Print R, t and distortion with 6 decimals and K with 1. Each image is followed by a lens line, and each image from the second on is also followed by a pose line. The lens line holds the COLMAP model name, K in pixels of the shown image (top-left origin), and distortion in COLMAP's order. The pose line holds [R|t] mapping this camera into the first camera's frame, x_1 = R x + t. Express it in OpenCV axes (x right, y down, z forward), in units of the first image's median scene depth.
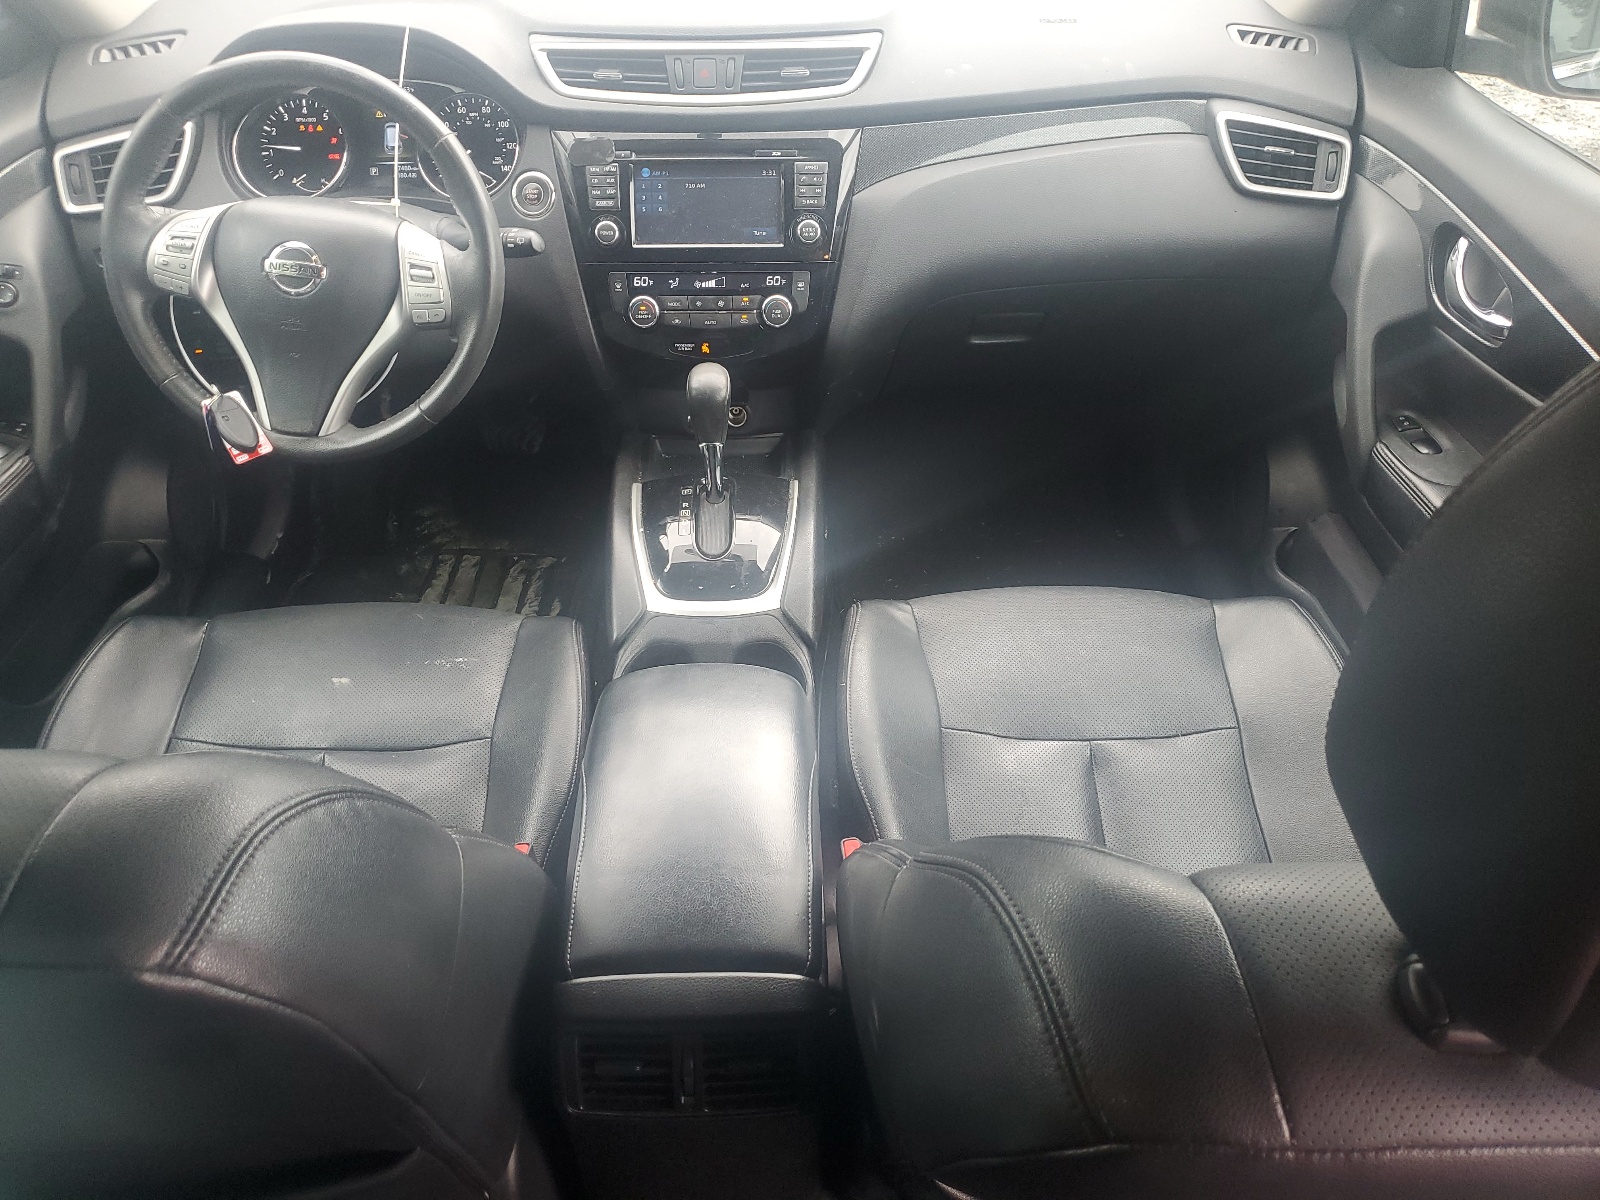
lens RADIAL K [[1218.9, 0, 801.3], [0, 1218.9, 598.7], [0, 0, 1]] dist [0.001037, 0.000680]
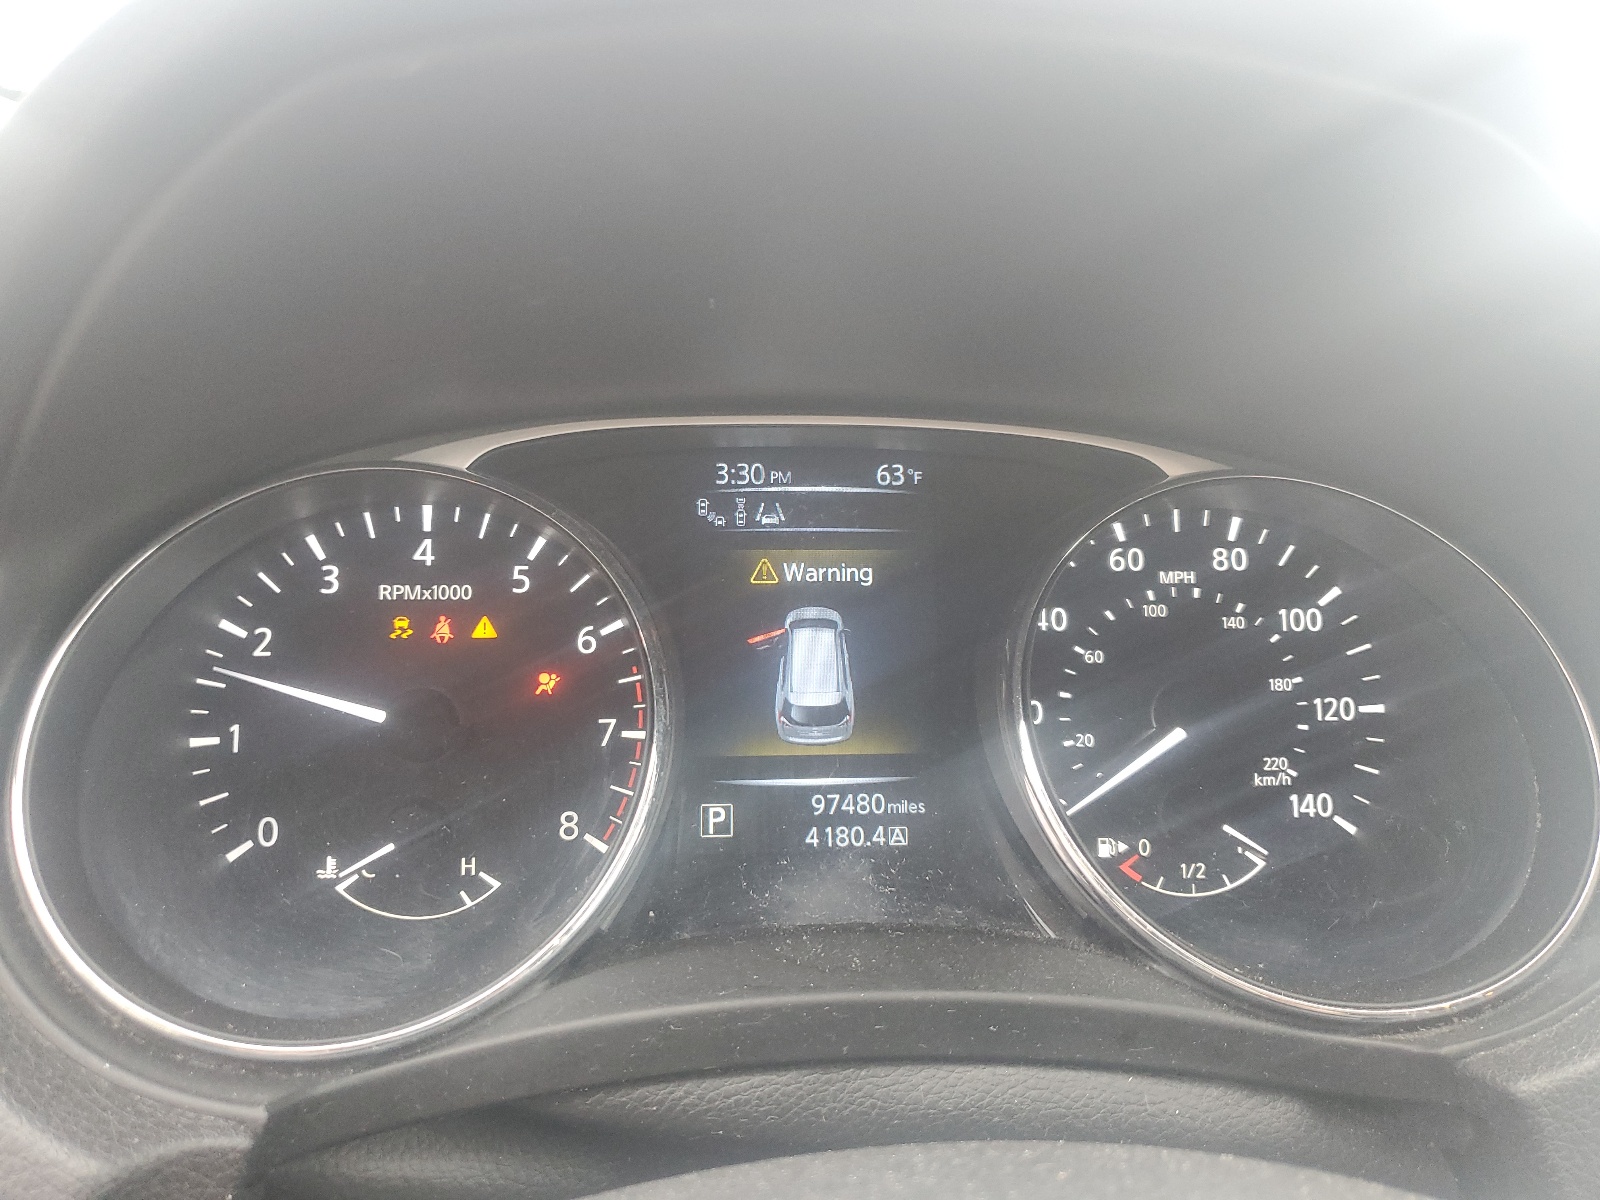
lens RADIAL K [[1218.9, 0, 798.4], [0, 1218.9, 599.3], [0, 0, 1]] dist [0.001037, 0.000680]
pose [[0.998530, 0.009716, 0.053325, -0.351457], [0.010015, 0.933793, -0.357673, -0.313763], [-0.053270, 0.357681, 0.932323, 0.795988]]
